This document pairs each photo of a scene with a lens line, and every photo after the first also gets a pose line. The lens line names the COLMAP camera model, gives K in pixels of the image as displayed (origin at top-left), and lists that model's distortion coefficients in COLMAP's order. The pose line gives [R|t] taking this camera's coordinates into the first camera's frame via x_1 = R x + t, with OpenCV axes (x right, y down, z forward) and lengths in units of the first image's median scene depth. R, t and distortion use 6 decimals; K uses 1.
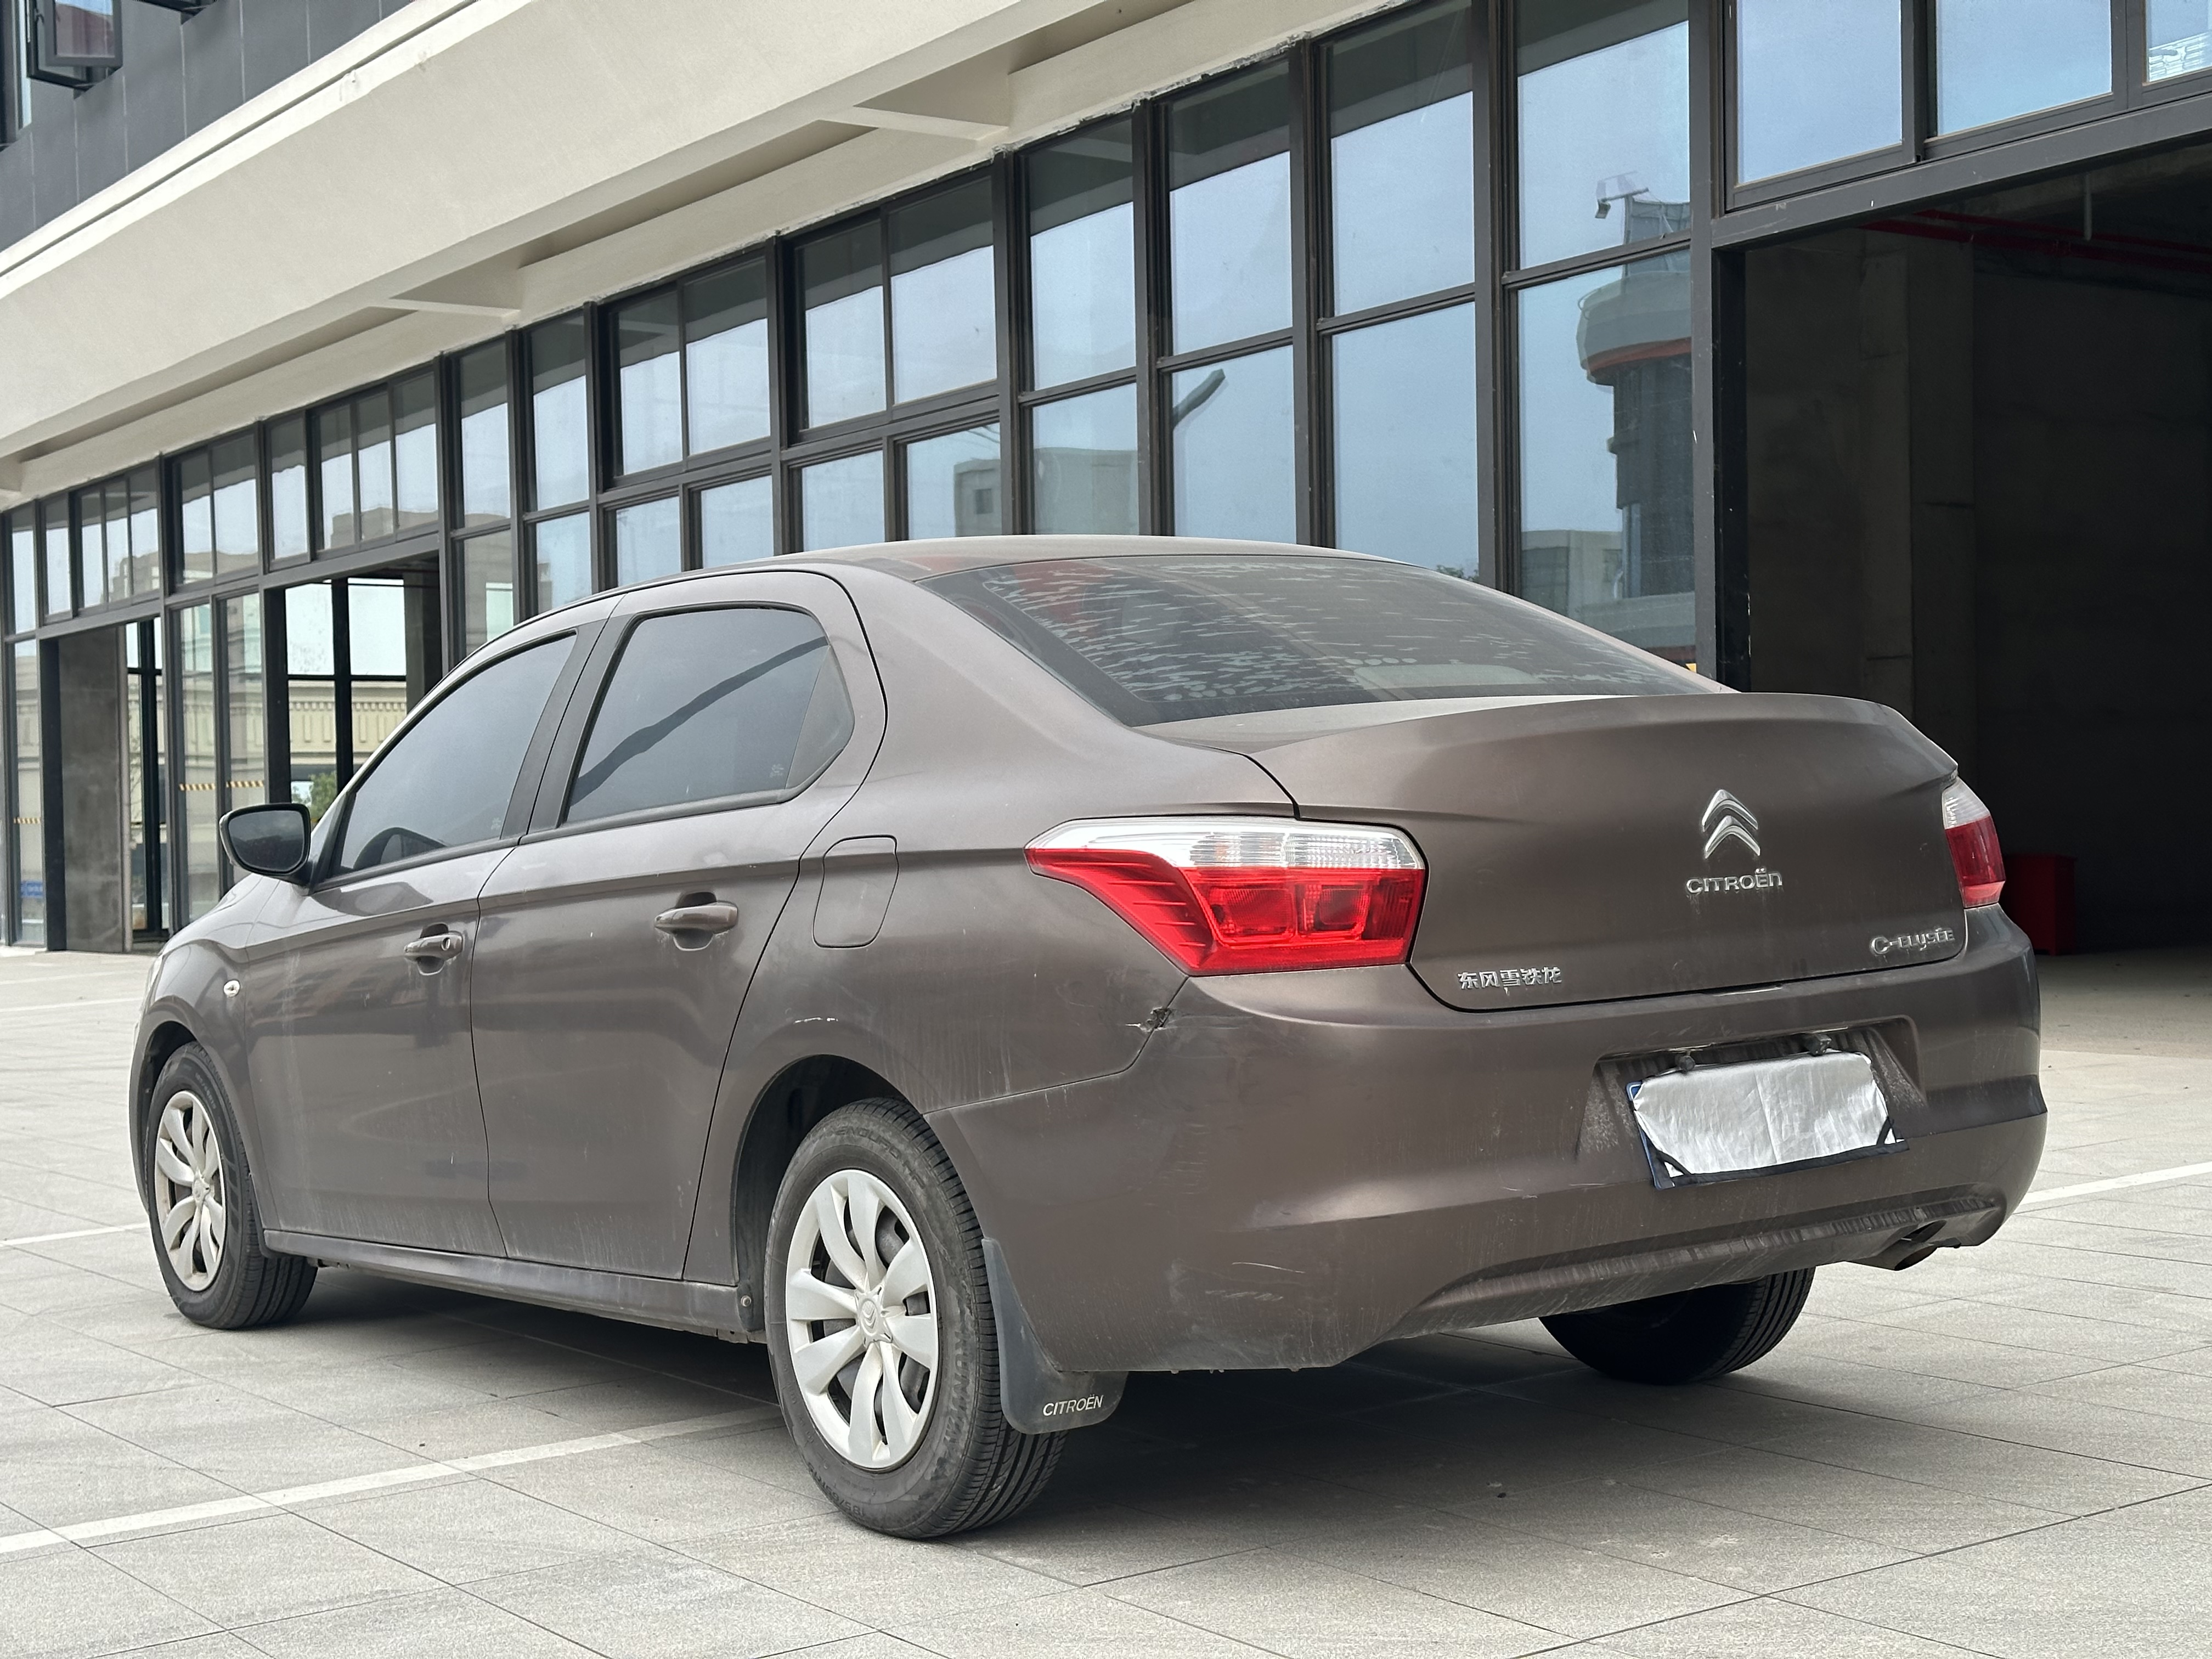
lens RADIAL K [[3062.5, 0, 1094.5], [0, 3062.5, 829.4], [0, 0, 1]] dist [0.112299, 0.000000]
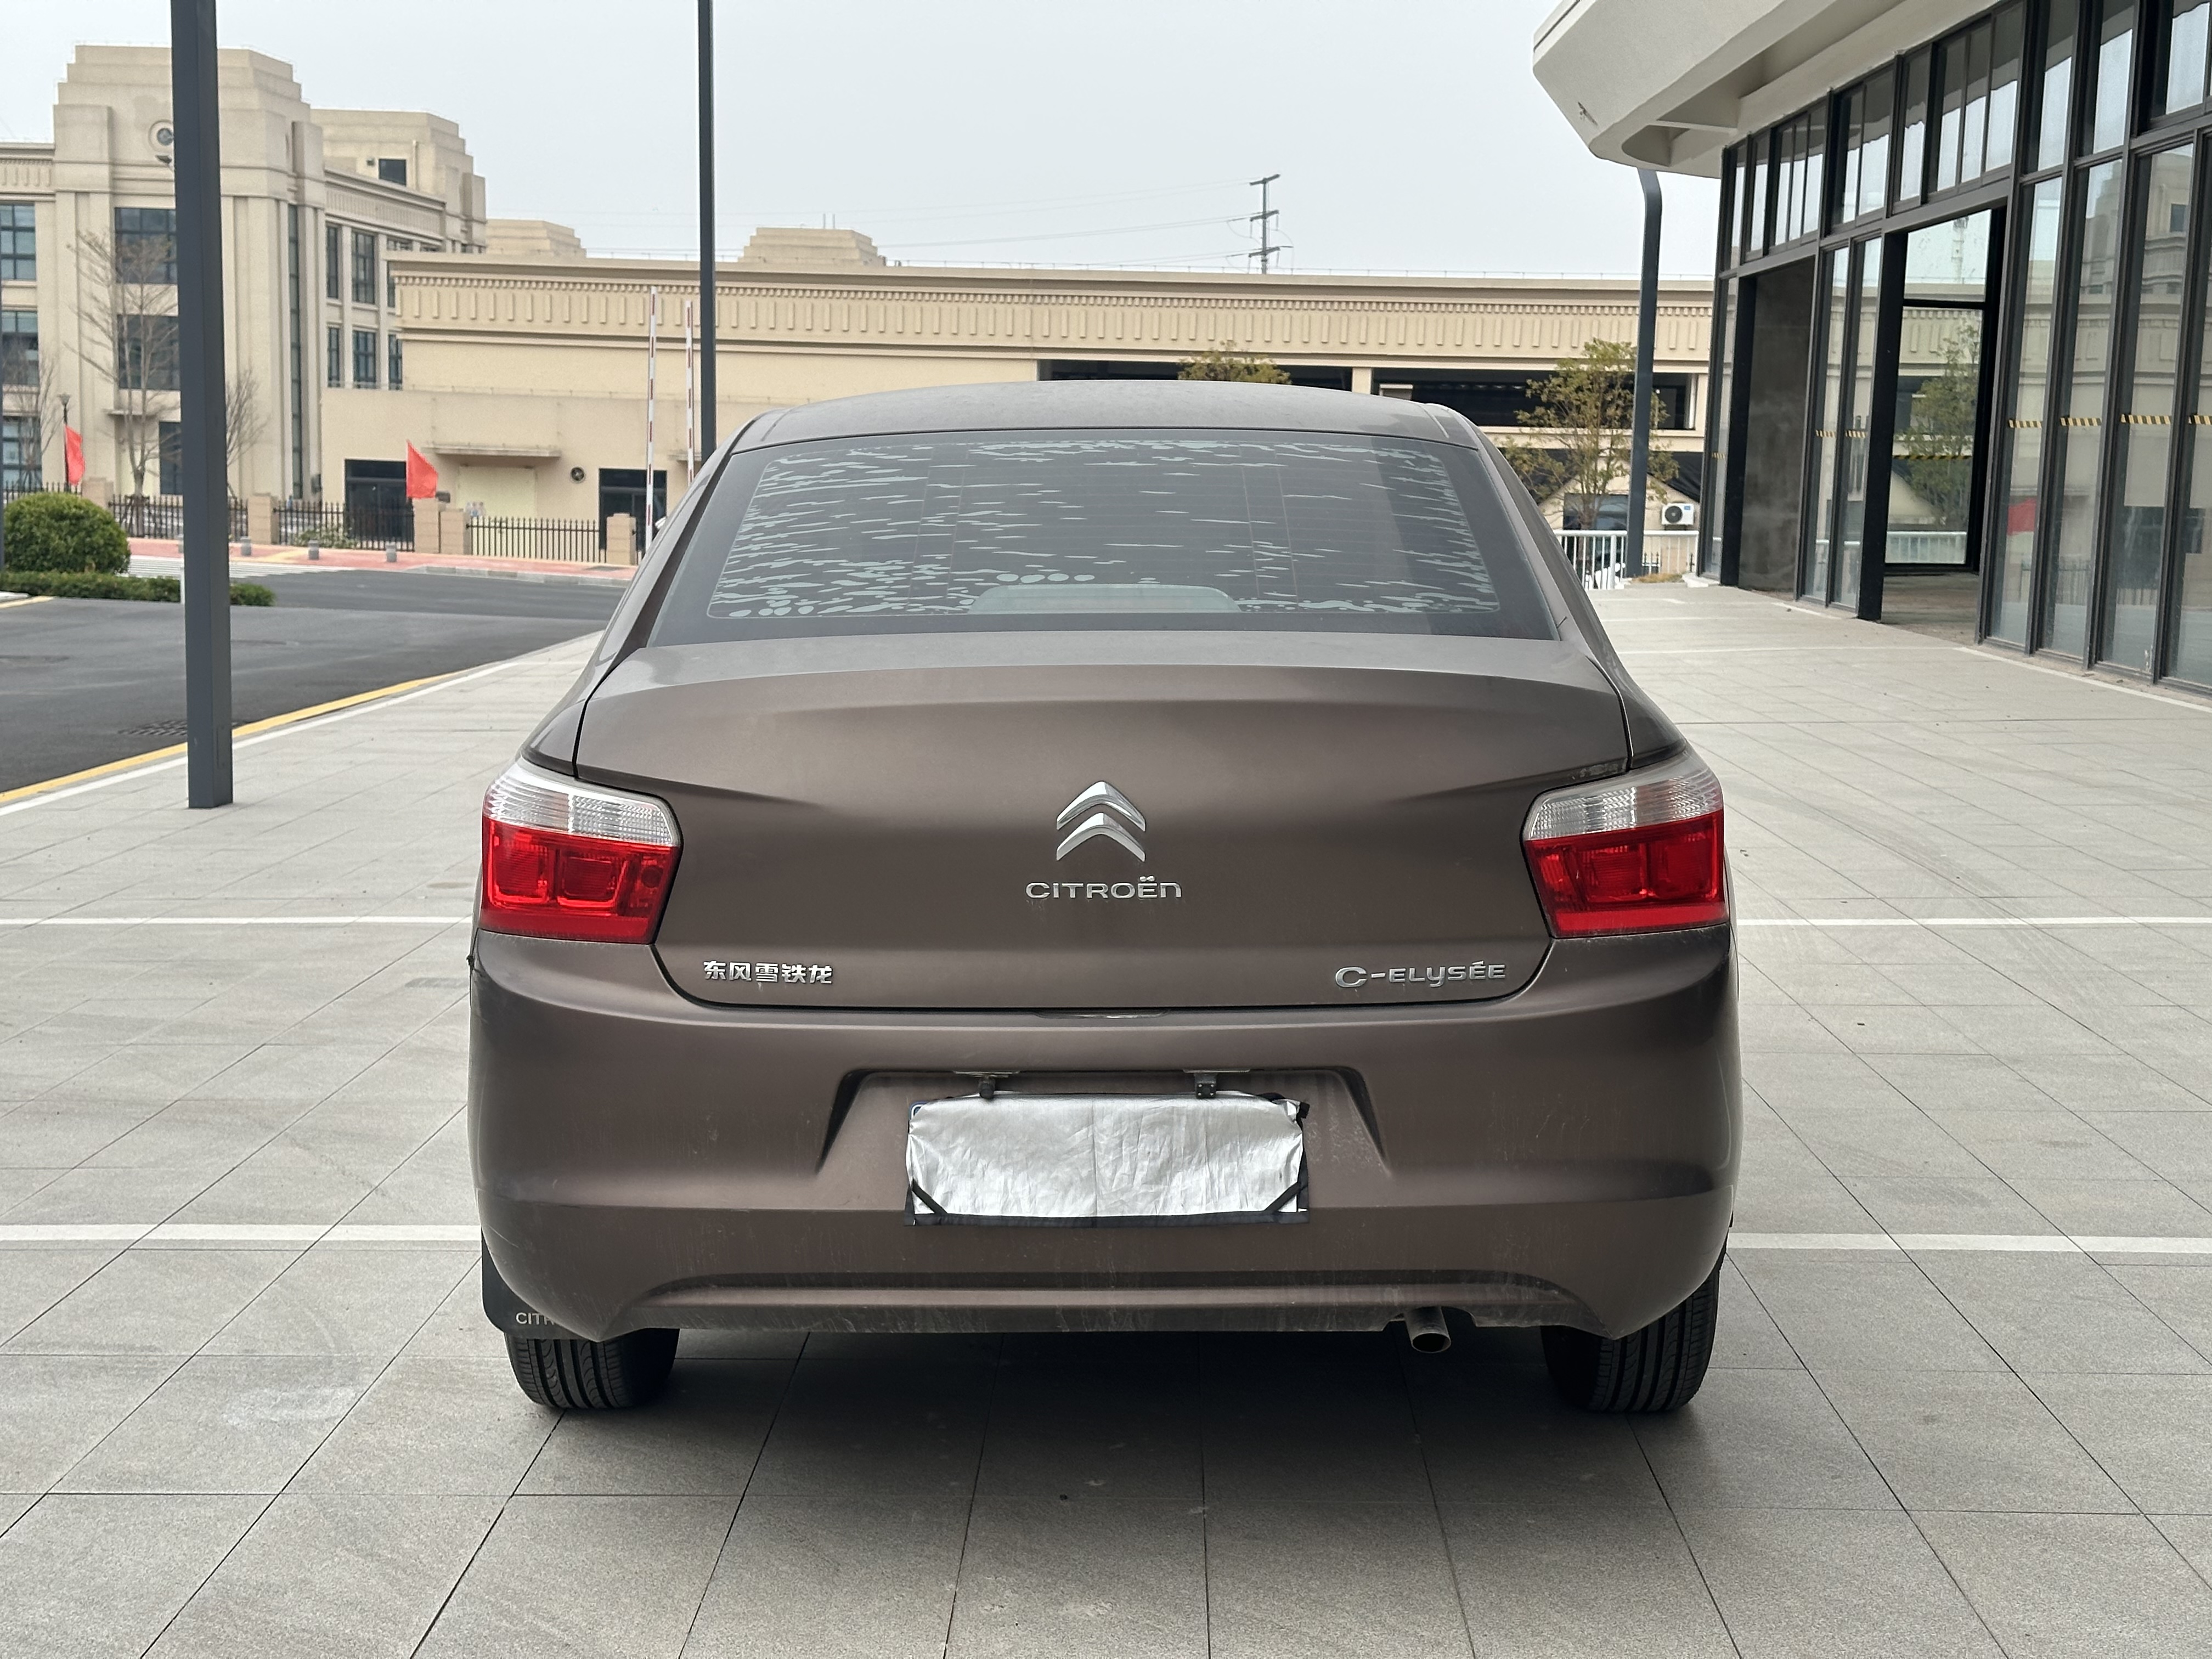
lens RADIAL K [[3062.5, 0, 1099.2], [0, 3062.5, 840.0], [0, 0, 1]] dist [0.112299, 0.000000]
pose [[0.809620, 0.117988, -0.574973, 0.687036], [-0.041298, 0.988611, 0.144716, -0.118695], [0.585500, -0.093419, 0.805272, 0.301473]]
